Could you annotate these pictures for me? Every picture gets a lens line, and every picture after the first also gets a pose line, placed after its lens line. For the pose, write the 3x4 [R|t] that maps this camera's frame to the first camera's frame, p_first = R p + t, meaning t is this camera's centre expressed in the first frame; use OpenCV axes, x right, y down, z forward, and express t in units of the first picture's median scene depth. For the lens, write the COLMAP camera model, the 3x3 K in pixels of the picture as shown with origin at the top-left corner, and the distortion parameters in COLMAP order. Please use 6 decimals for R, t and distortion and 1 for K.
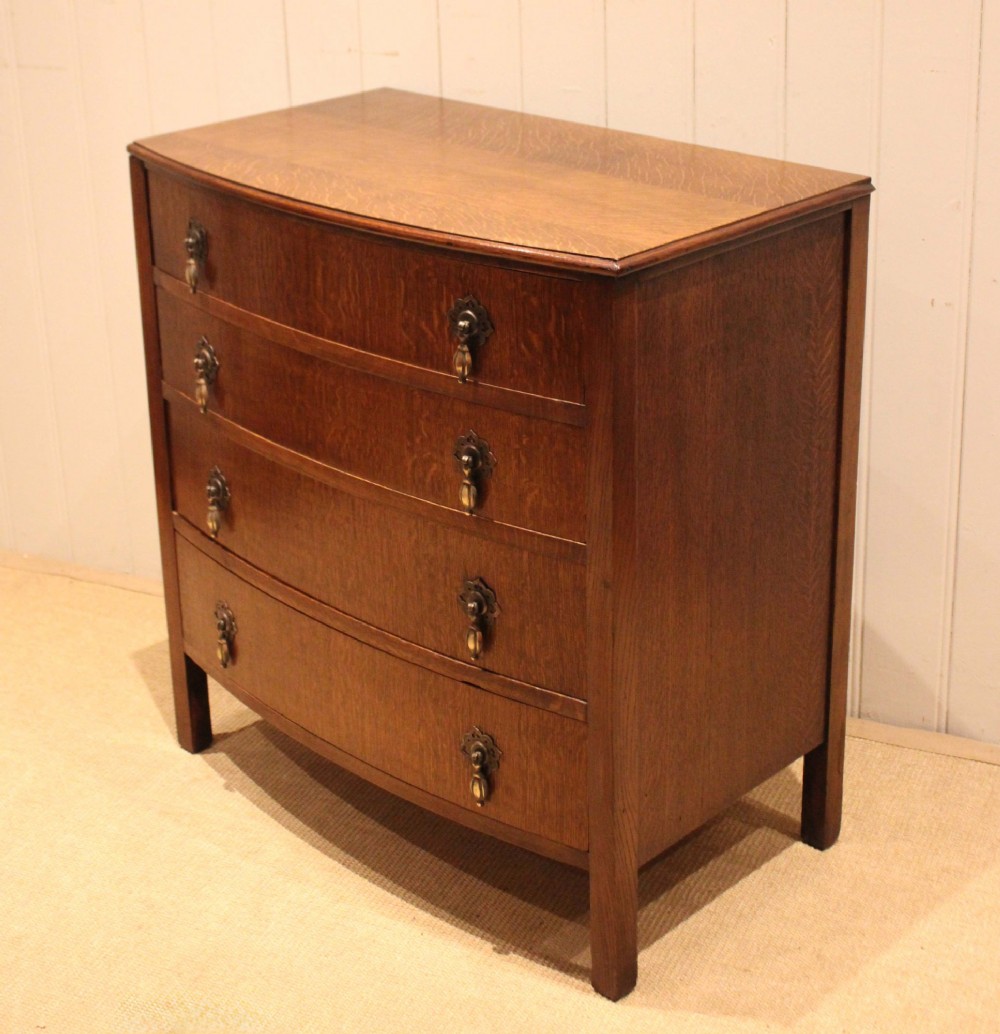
lens RADIAL K [[1955.0, 0, 502.2], [0, 1955.0, 514.6], [0, 0, 1]] dist [0.115901, 0.000000]
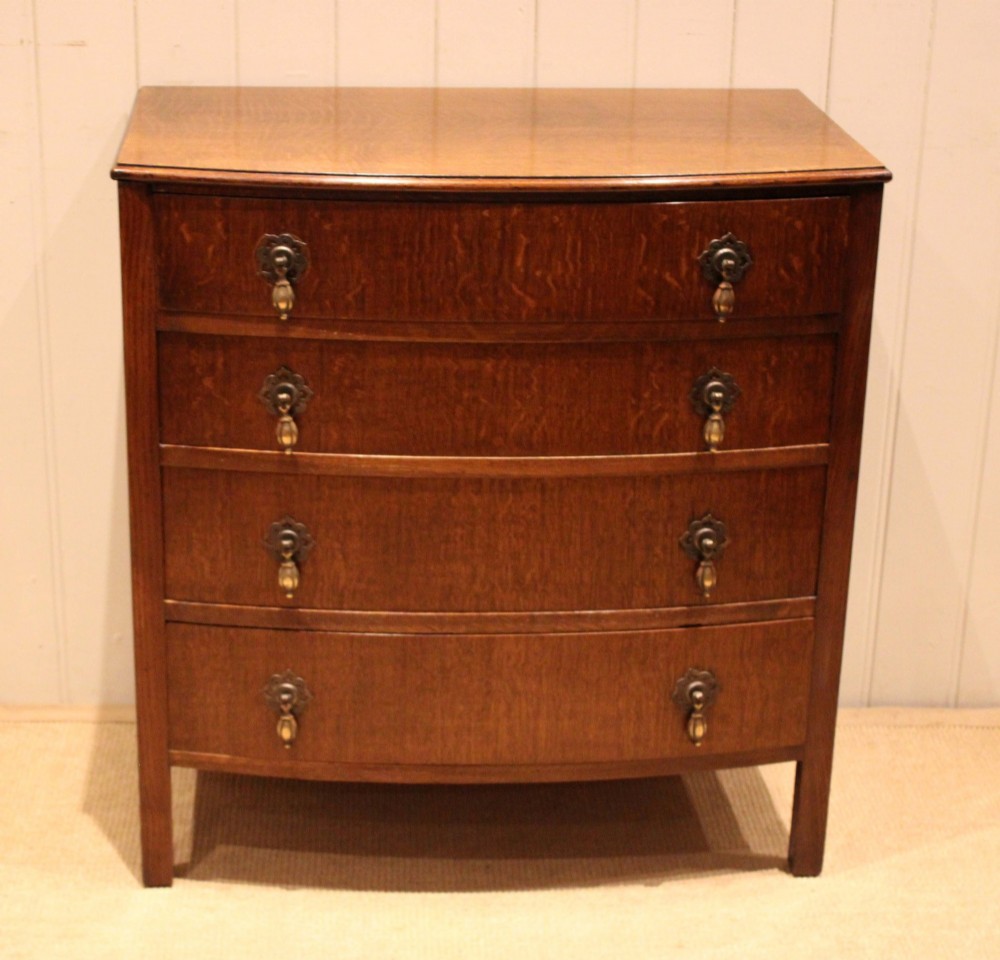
lens RADIAL K [[1890.7, 0, 503.5], [0, 1890.7, 475.4], [0, 0, 1]] dist [0.115901, 0.000000]
pose [[0.640385, -0.229830, 0.732861, -0.788247], [0.270746, 0.960479, 0.064630, -0.079292], [-0.718752, 0.157031, 0.677302, 0.391659]]
